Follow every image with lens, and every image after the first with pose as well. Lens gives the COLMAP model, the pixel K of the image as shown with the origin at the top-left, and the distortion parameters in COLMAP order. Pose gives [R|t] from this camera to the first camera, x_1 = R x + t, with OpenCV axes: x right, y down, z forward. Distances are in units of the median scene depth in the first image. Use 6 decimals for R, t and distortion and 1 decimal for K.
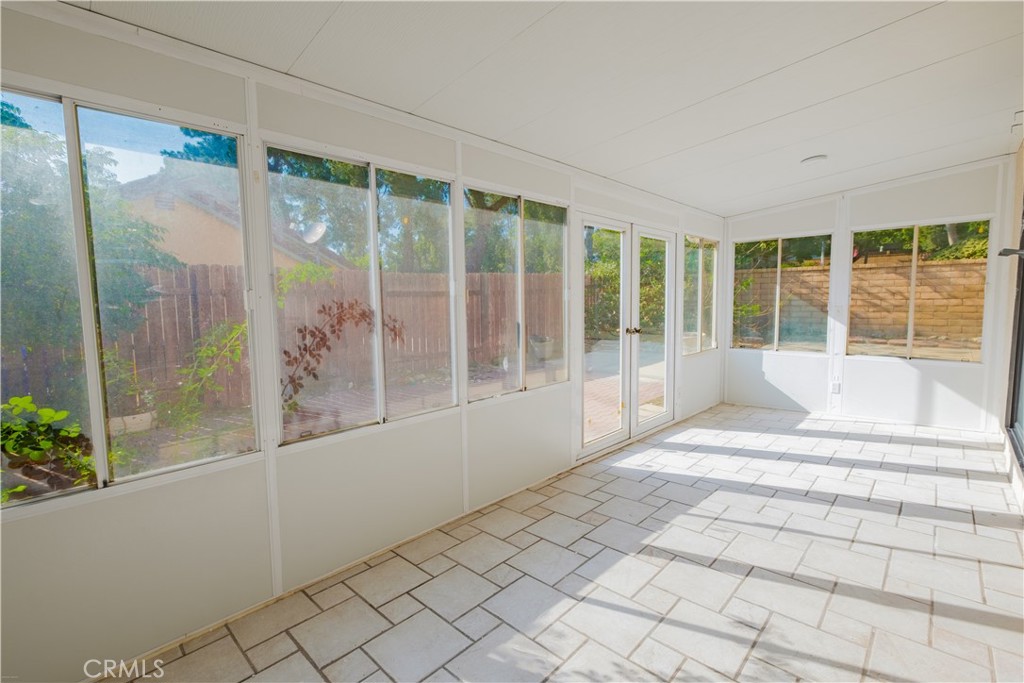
lens RADIAL K [[452.8, 0, 505.0], [0, 452.8, 335.2], [0, 0, 1]] dist [0.000144, 0.000195]
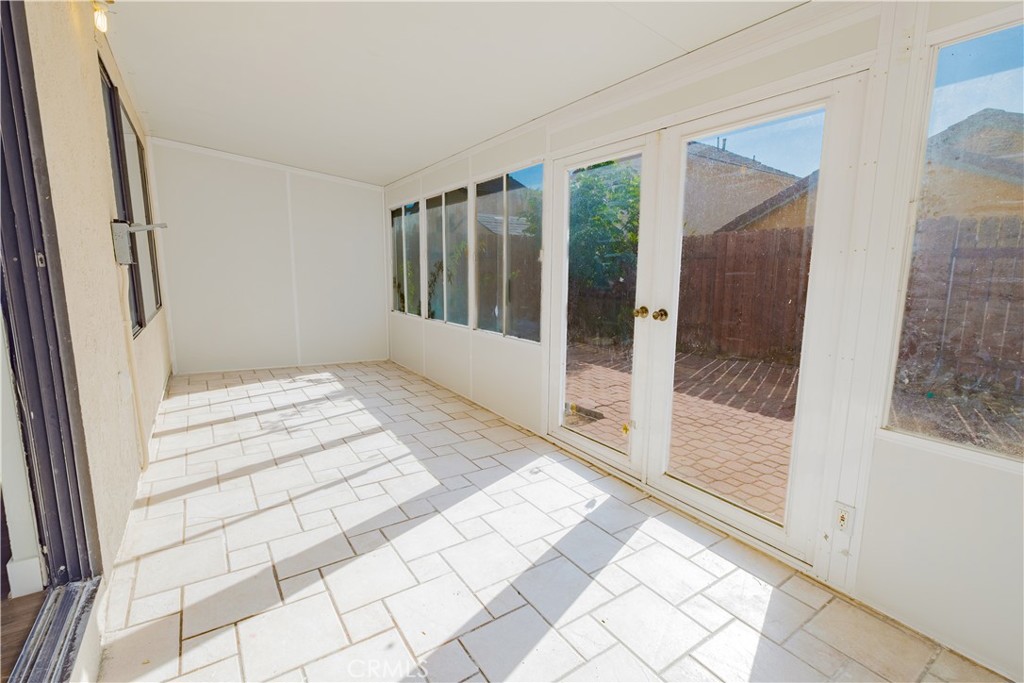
lens RADIAL K [[452.8, 0, 505.0], [0, 452.8, 335.2], [0, 0, 1]] dist [0.000144, 0.000195]
pose [[-0.199270, 0.152240, -0.968047, 1.382827], [-0.085291, 0.981415, 0.171900, -0.101522], [0.976226, 0.116820, -0.182582, 1.395086]]
